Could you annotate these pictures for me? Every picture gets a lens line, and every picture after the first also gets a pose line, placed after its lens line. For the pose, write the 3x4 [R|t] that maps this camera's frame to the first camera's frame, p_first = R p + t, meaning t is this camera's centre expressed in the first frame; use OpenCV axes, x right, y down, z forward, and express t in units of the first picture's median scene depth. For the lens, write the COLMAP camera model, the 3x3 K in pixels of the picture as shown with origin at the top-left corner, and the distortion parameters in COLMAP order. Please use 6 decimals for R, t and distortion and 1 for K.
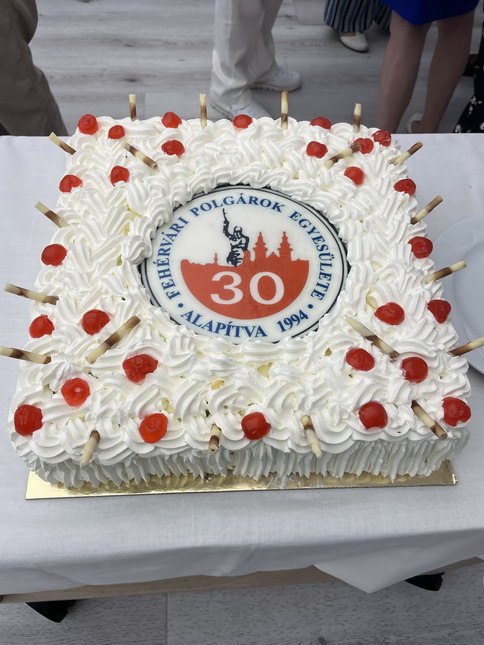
lens RADIAL K [[482.6, 0, 227.7], [0, 482.6, 306.8], [0, 0, 1]] dist [0.092361, -0.112072]
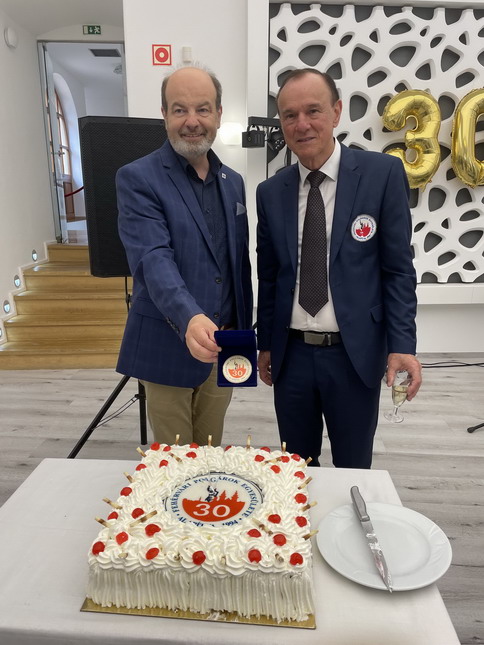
lens RADIAL K [[482.6, 0, 239.2], [0, 482.6, 321.8], [0, 0, 1]] dist [0.092361, -0.112072]
pose [[0.990910, -0.010388, -0.134121, 0.435400], [-0.086833, 0.712101, -0.696686, 0.813111], [0.102745, 0.702000, 0.704727, -0.998205]]
